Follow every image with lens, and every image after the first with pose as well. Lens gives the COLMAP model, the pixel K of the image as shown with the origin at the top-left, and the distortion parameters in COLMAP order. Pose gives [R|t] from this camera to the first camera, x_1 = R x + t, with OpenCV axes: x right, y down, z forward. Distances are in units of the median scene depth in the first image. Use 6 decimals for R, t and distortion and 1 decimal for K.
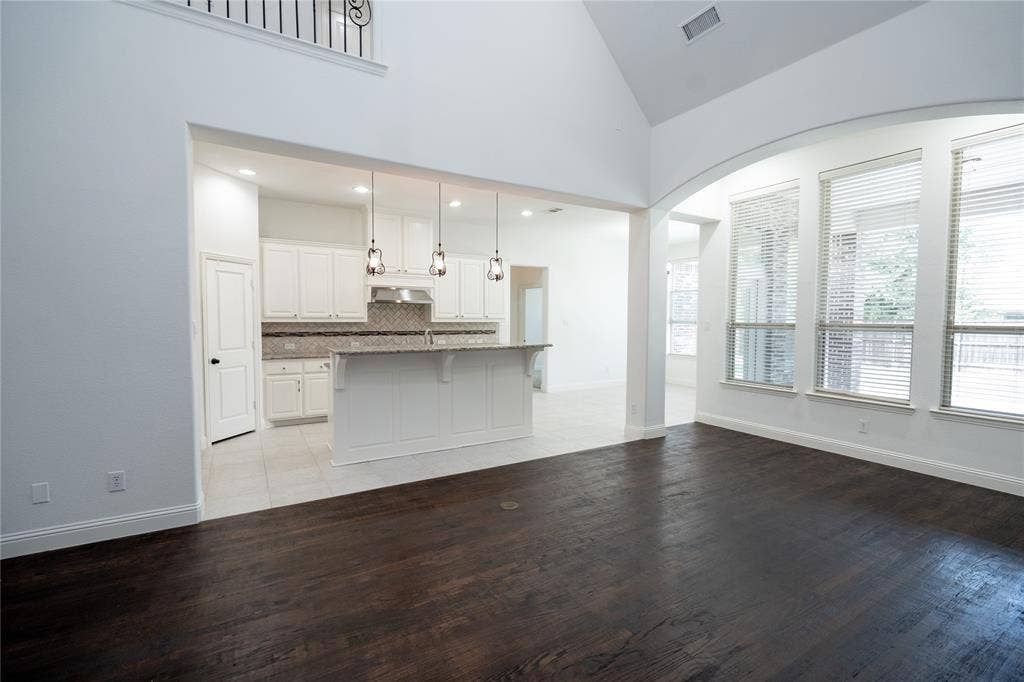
lens RADIAL K [[457.8, 0, 514.7], [0, 457.8, 340.0], [0, 0, 1]] dist [-0.006561, 0.001517]
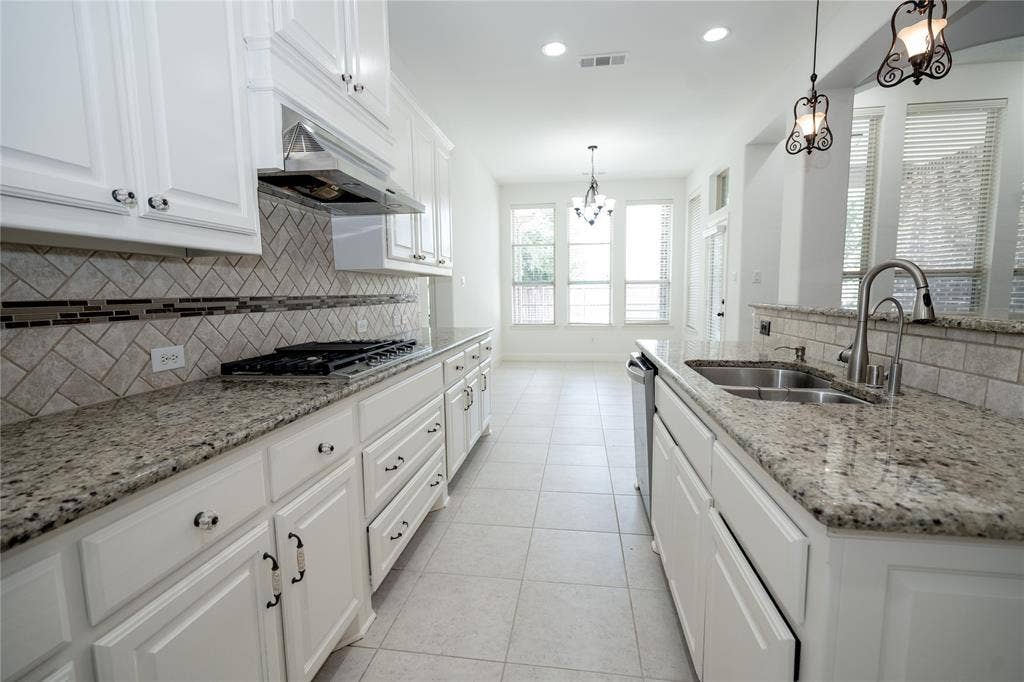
lens RADIAL K [[457.8, 0, 516.4], [0, 457.8, 343.1], [0, 0, 1]] dist [-0.006561, 0.001517]
pose [[0.630116, -0.099687, 0.770076, -0.479679], [0.054521, 0.994957, 0.084187, -0.007204], [-0.774585, -0.011062, 0.632373, 0.844495]]
